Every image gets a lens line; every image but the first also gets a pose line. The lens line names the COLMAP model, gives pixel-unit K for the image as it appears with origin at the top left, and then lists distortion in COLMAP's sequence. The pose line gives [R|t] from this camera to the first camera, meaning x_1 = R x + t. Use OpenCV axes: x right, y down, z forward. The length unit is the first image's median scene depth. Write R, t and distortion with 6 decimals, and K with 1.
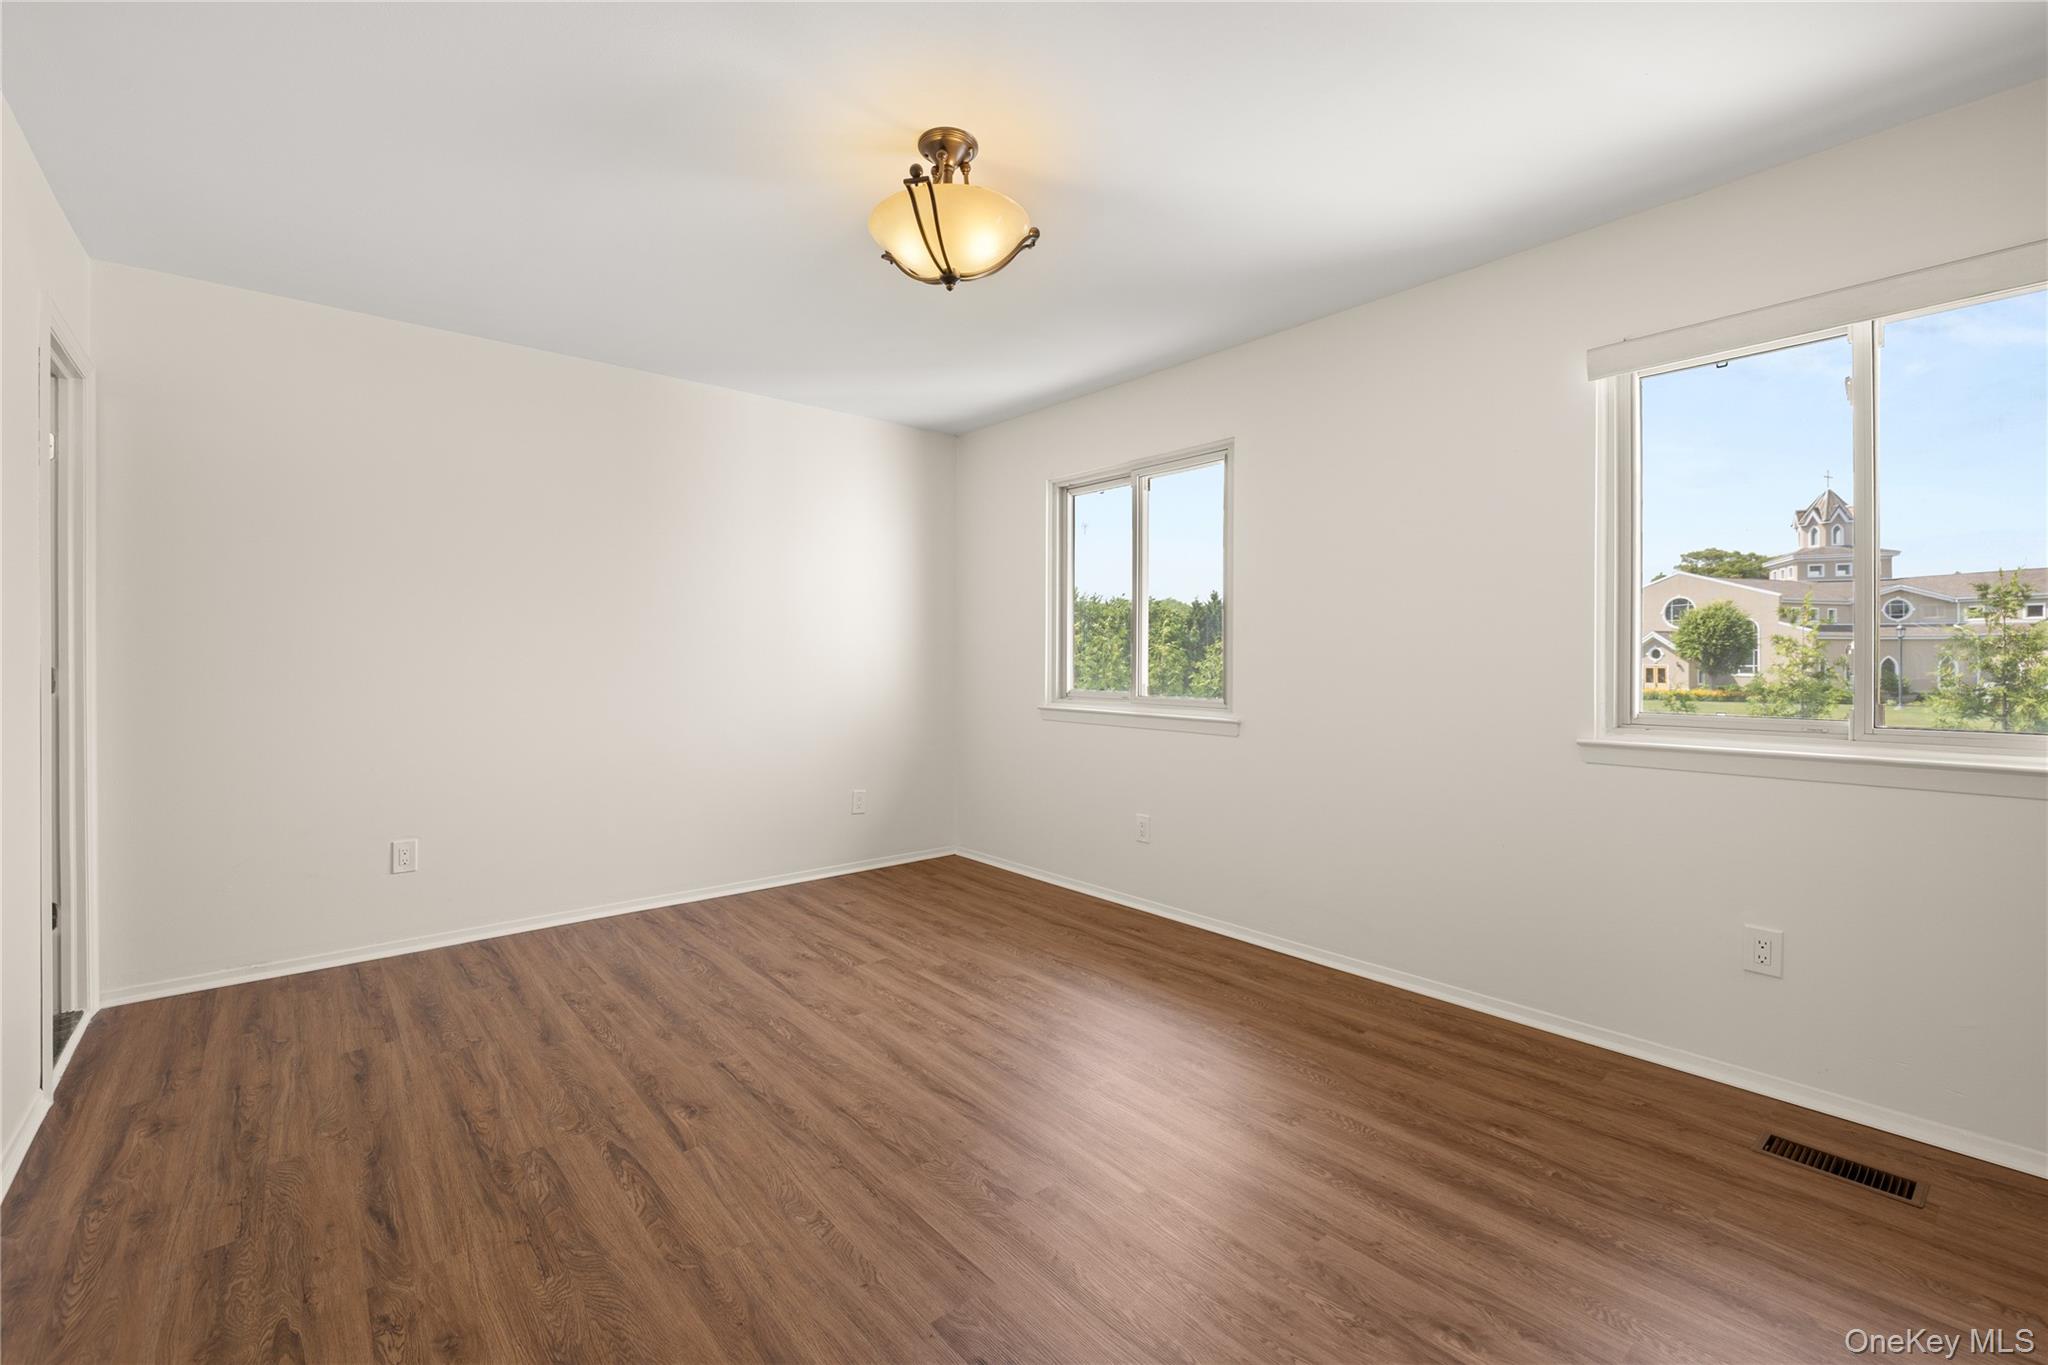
lens RADIAL K [[857.5, 0, 1007.4], [0, 857.5, 667.4], [0, 0, 1]] dist [-0.000906, -0.000252]
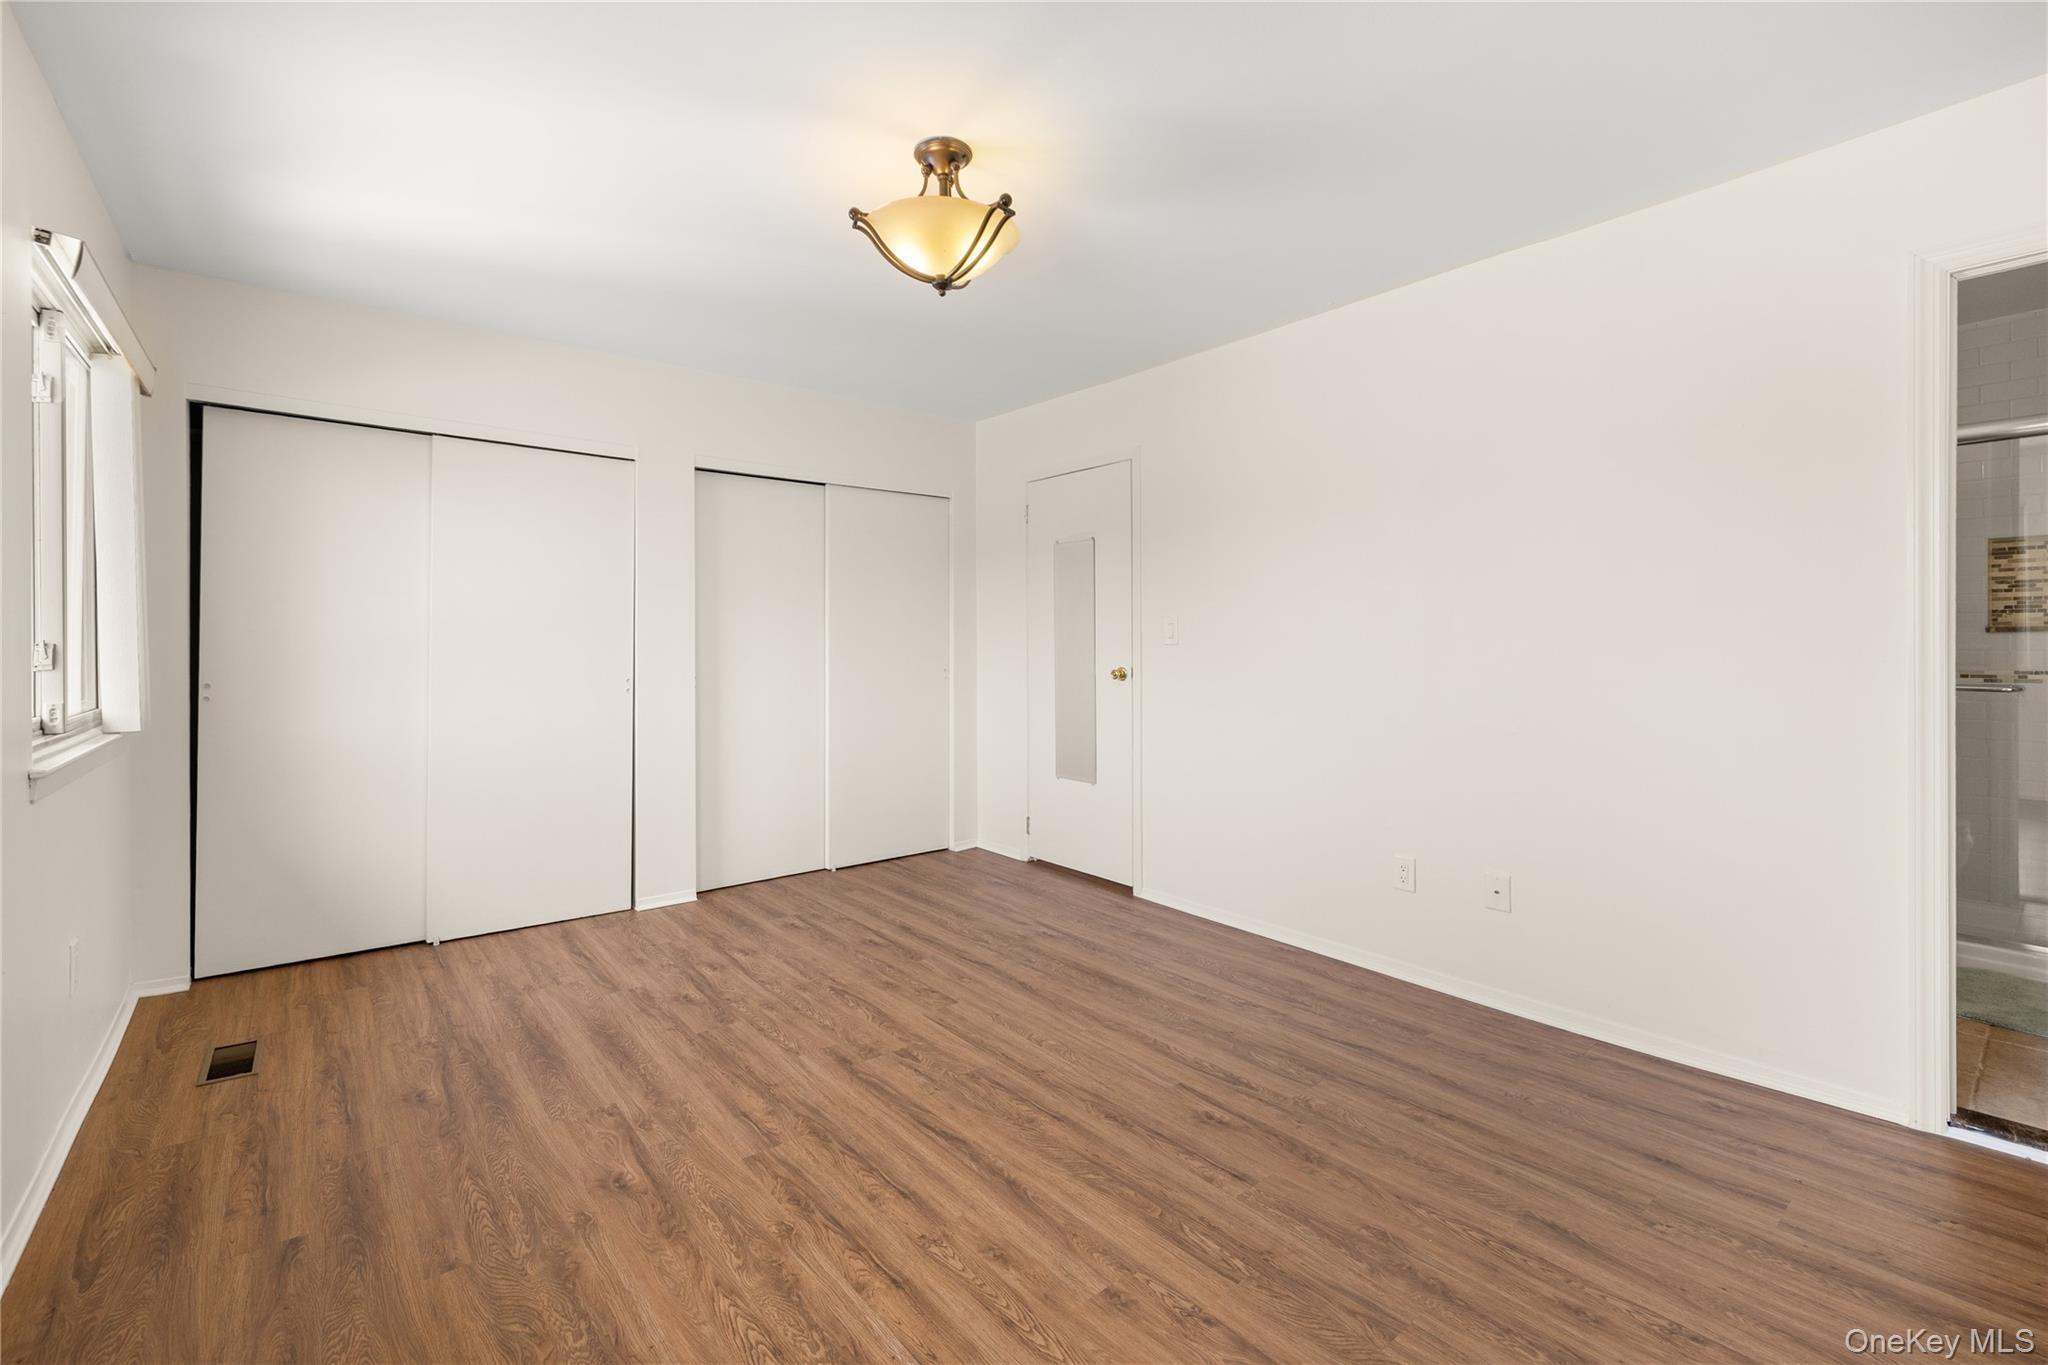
lens RADIAL K [[857.5, 0, 1007.4], [0, 857.5, 667.4], [0, 0, 1]] dist [-0.000906, -0.000252]
pose [[-0.999933, 0.003104, 0.011142, -0.145033], [0.003541, 0.999213, 0.039500, -0.027682], [-0.011010, 0.039537, -0.999157, 1.880870]]
